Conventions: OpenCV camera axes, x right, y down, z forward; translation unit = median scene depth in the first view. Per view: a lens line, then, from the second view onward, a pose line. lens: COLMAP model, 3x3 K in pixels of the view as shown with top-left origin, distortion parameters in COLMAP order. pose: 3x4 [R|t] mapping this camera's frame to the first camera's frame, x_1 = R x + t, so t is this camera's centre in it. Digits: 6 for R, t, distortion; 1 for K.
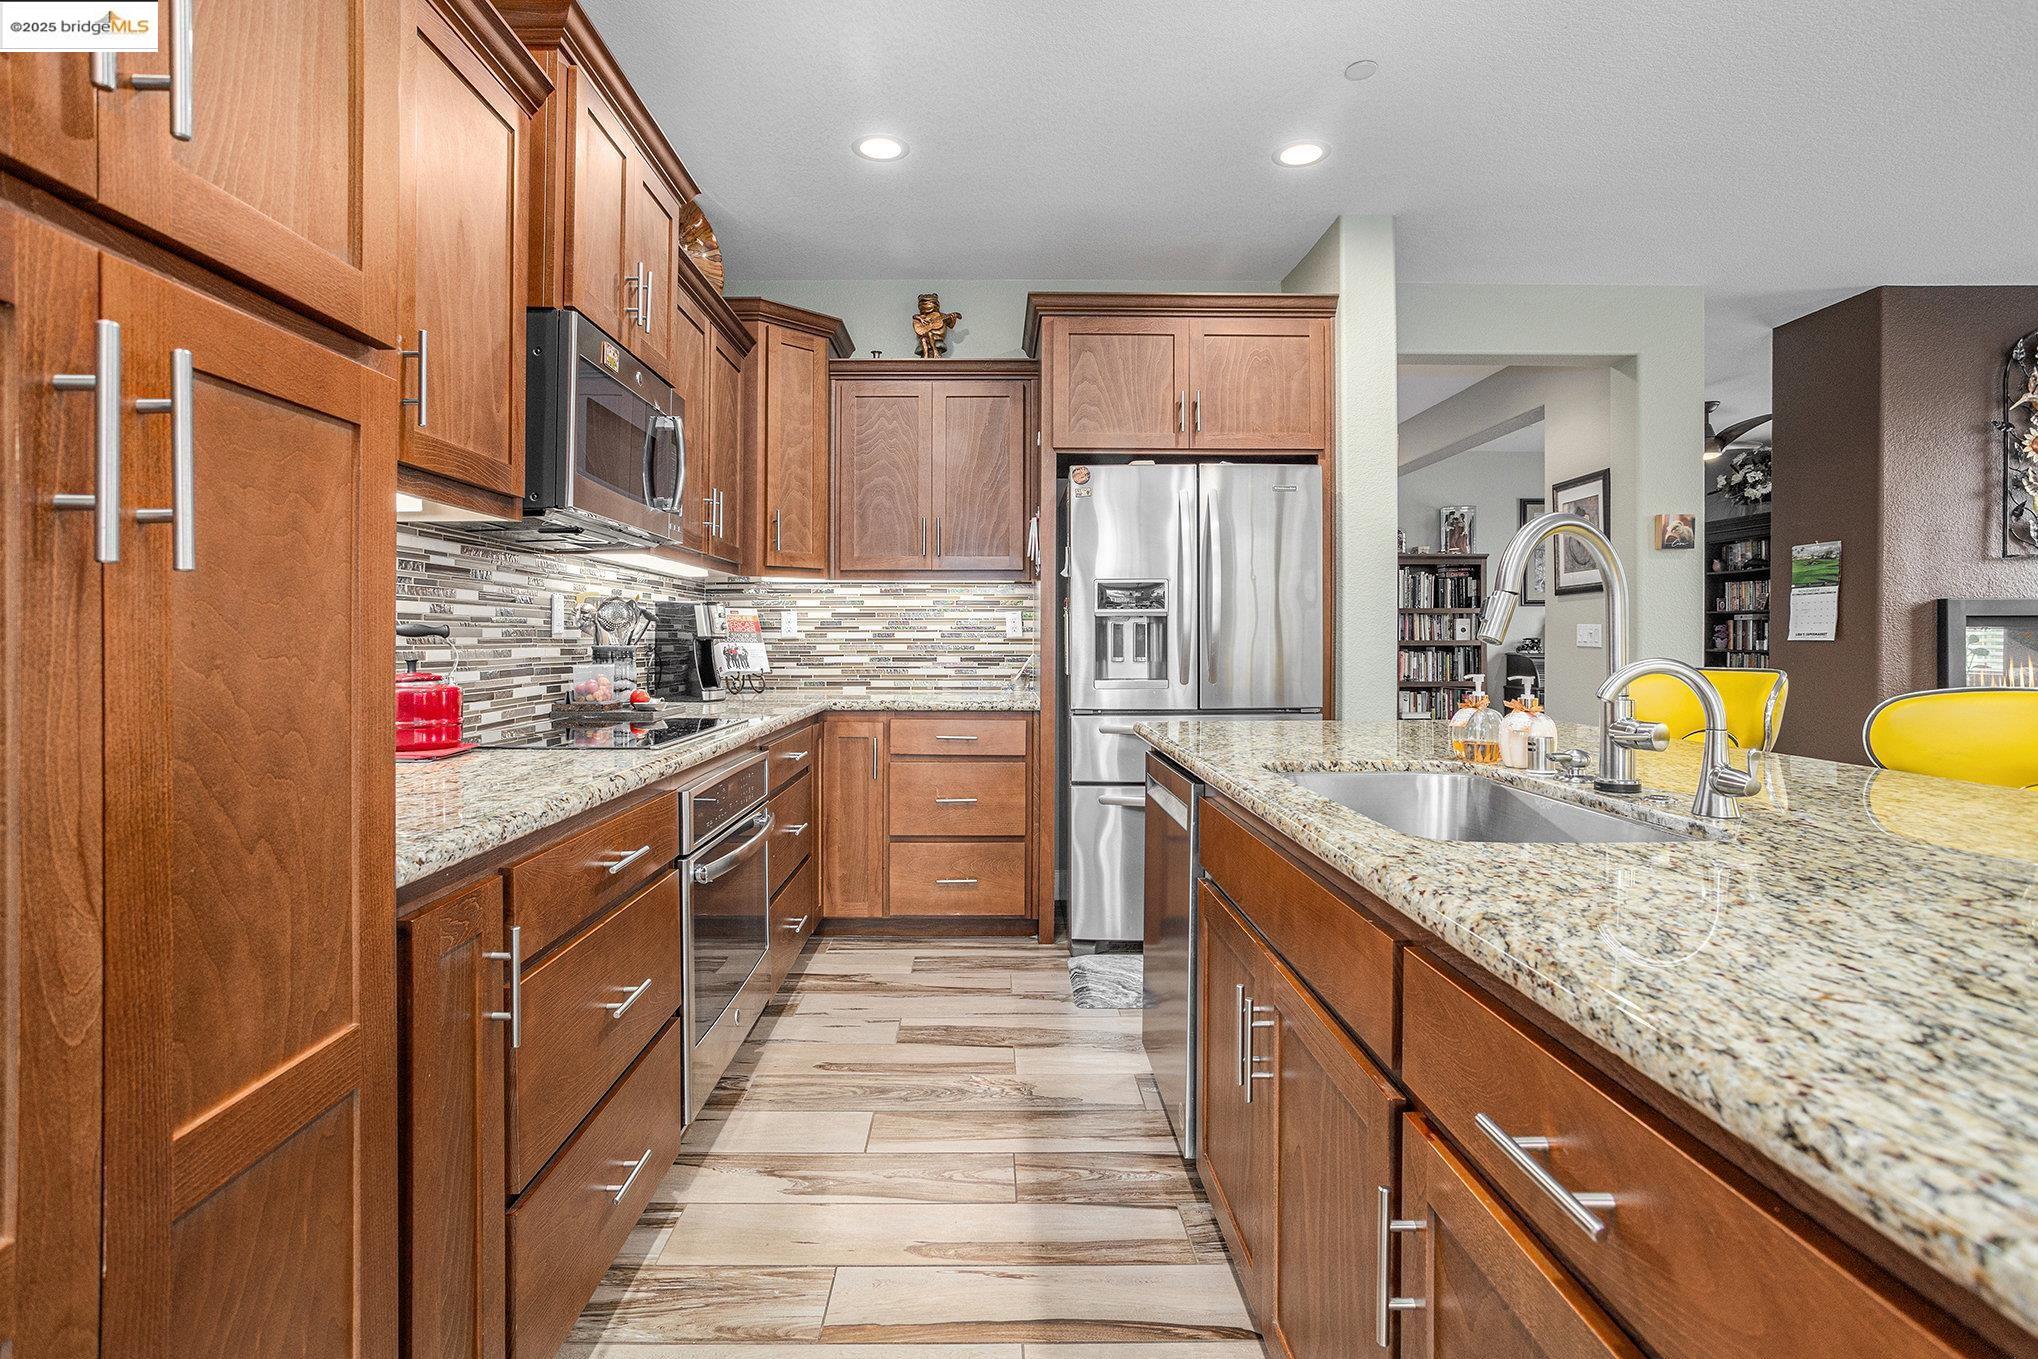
lens RADIAL K [[990.4, 0, 998.9], [0, 990.4, 639.9], [0, 0, 1]] dist [-0.052018, 0.030710]
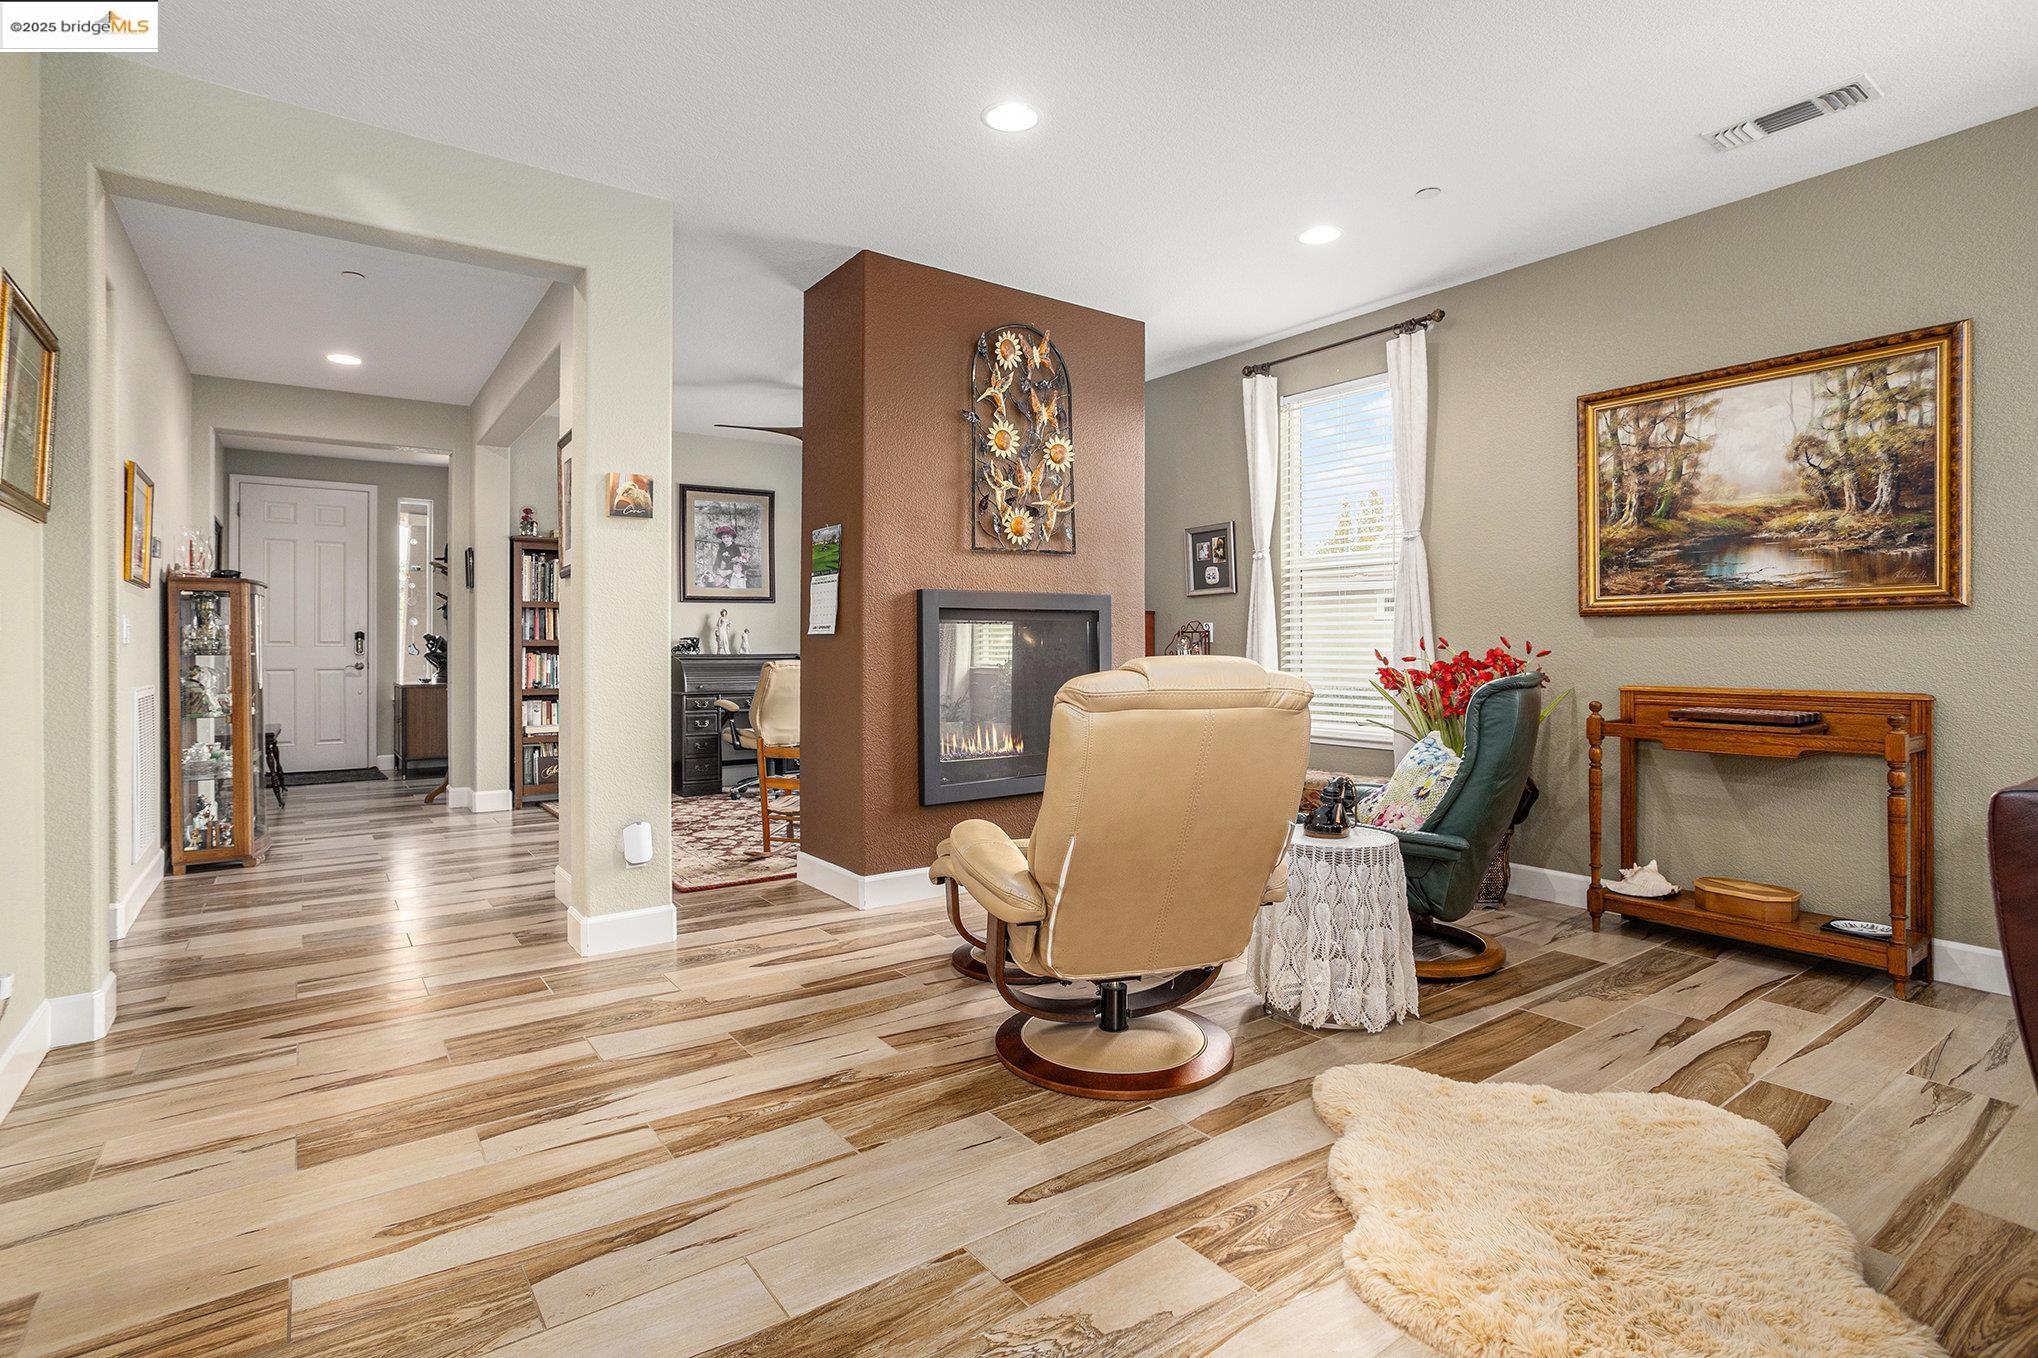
lens RADIAL K [[990.4, 0, 998.9], [0, 990.4, 639.4], [0, 0, 1]] dist [-0.052018, 0.030710]
pose [[0.818306, 0.001218, 0.574781, 0.480815], [0.003976, 0.999962, -0.007779, 0.014479], [-0.574769, 0.008650, 0.818270, 0.163337]]
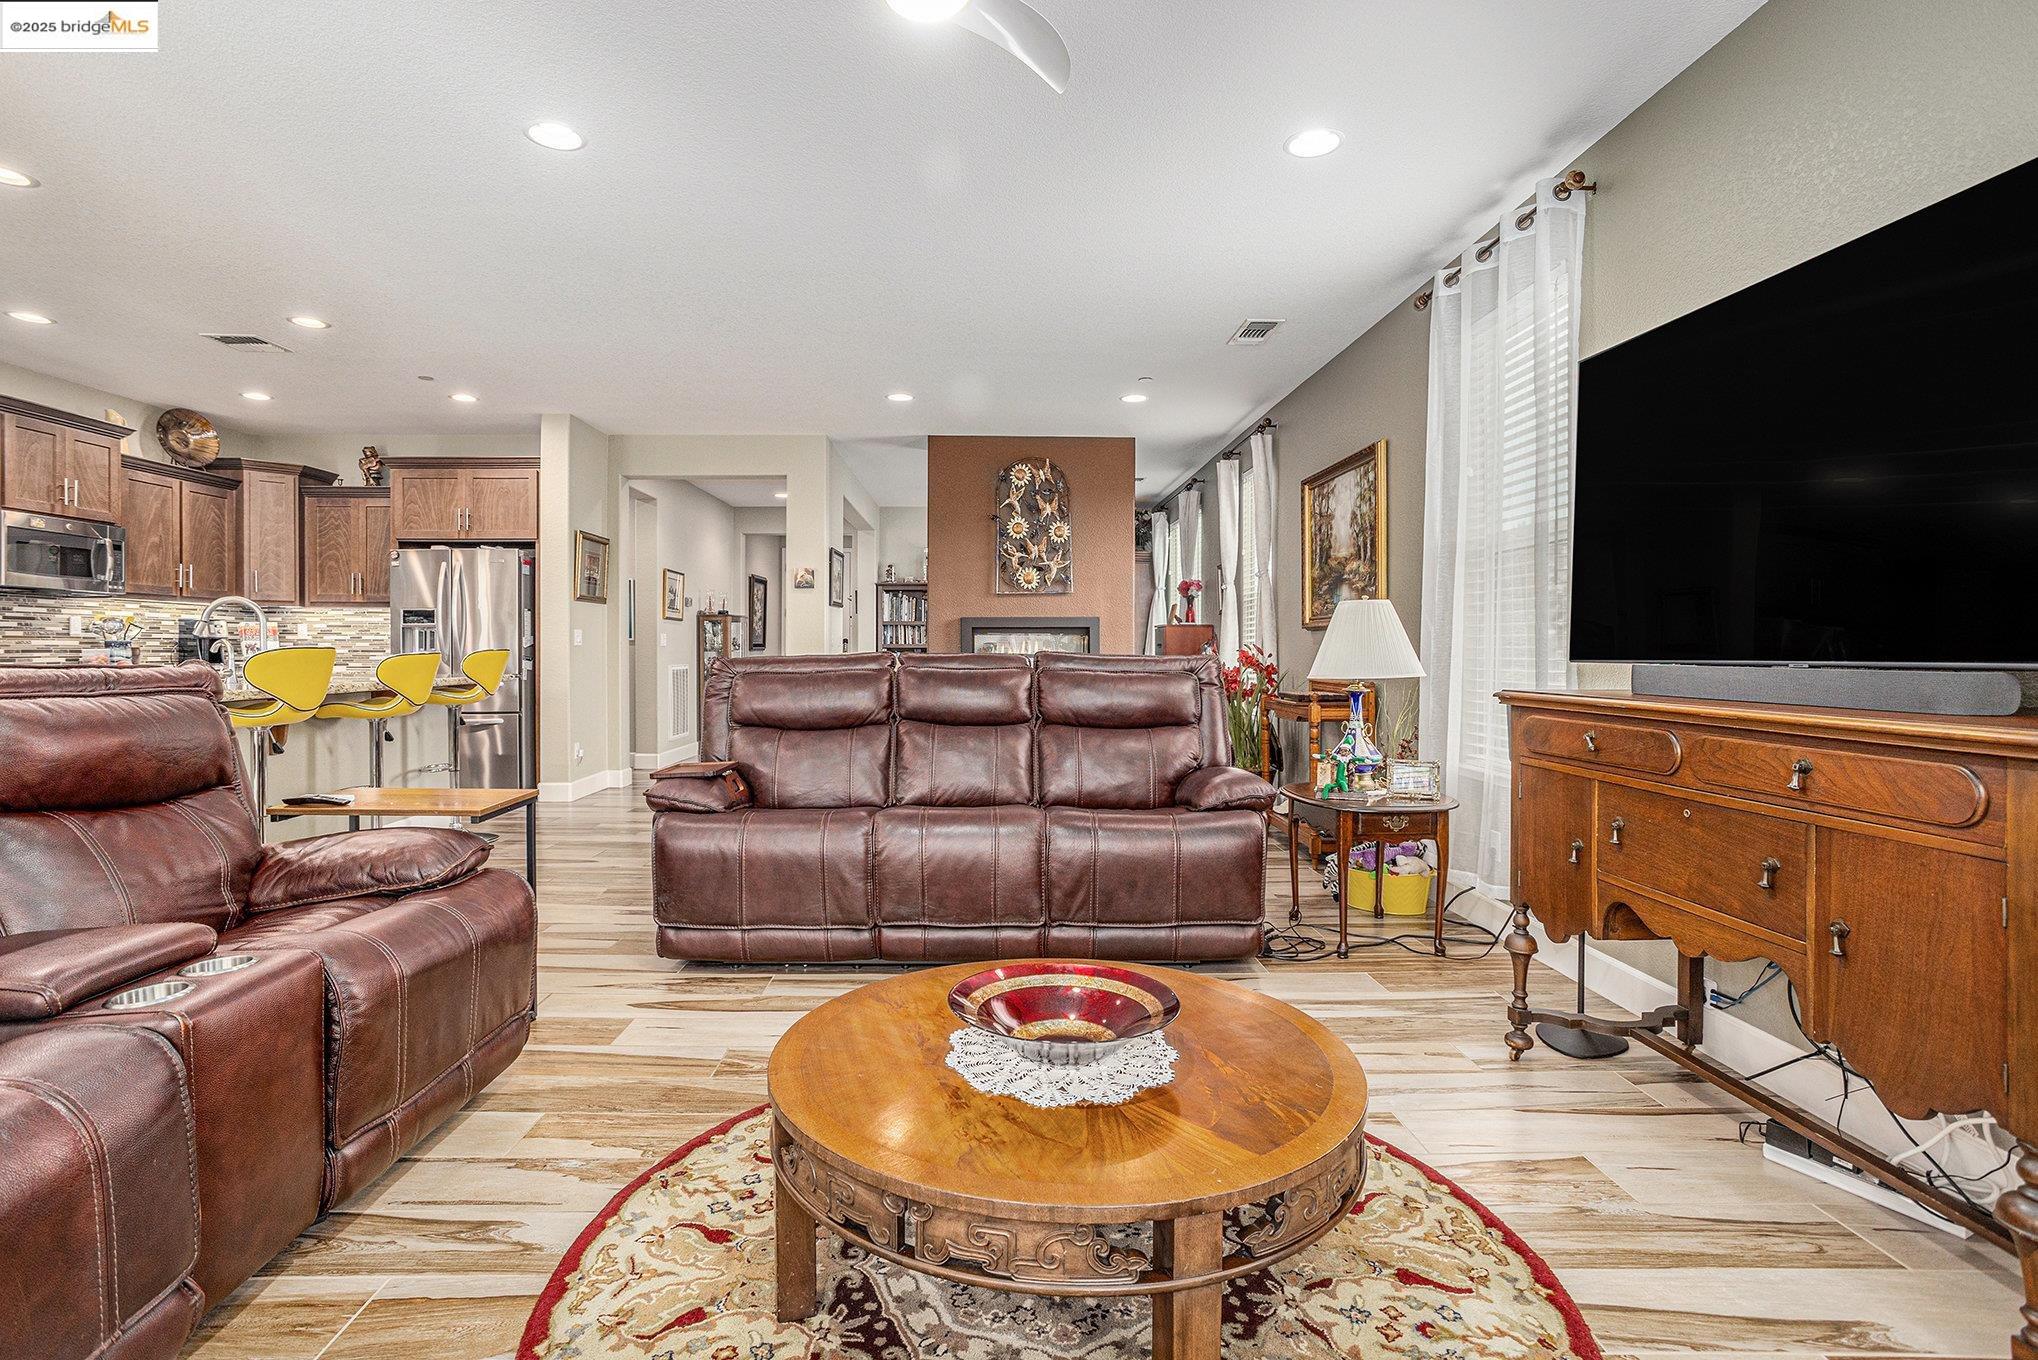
lens RADIAL K [[994.9, 0, 983.3], [0, 994.9, 657.6], [0, 0, 1]] dist [-0.052110, 0.040664]
pose [[0.999991, 0.003087, -0.003022, 1.021568], [-0.003062, 0.999961, 0.008250, 0.013539], [0.003048, -0.008241, 0.999961, -0.759607]]
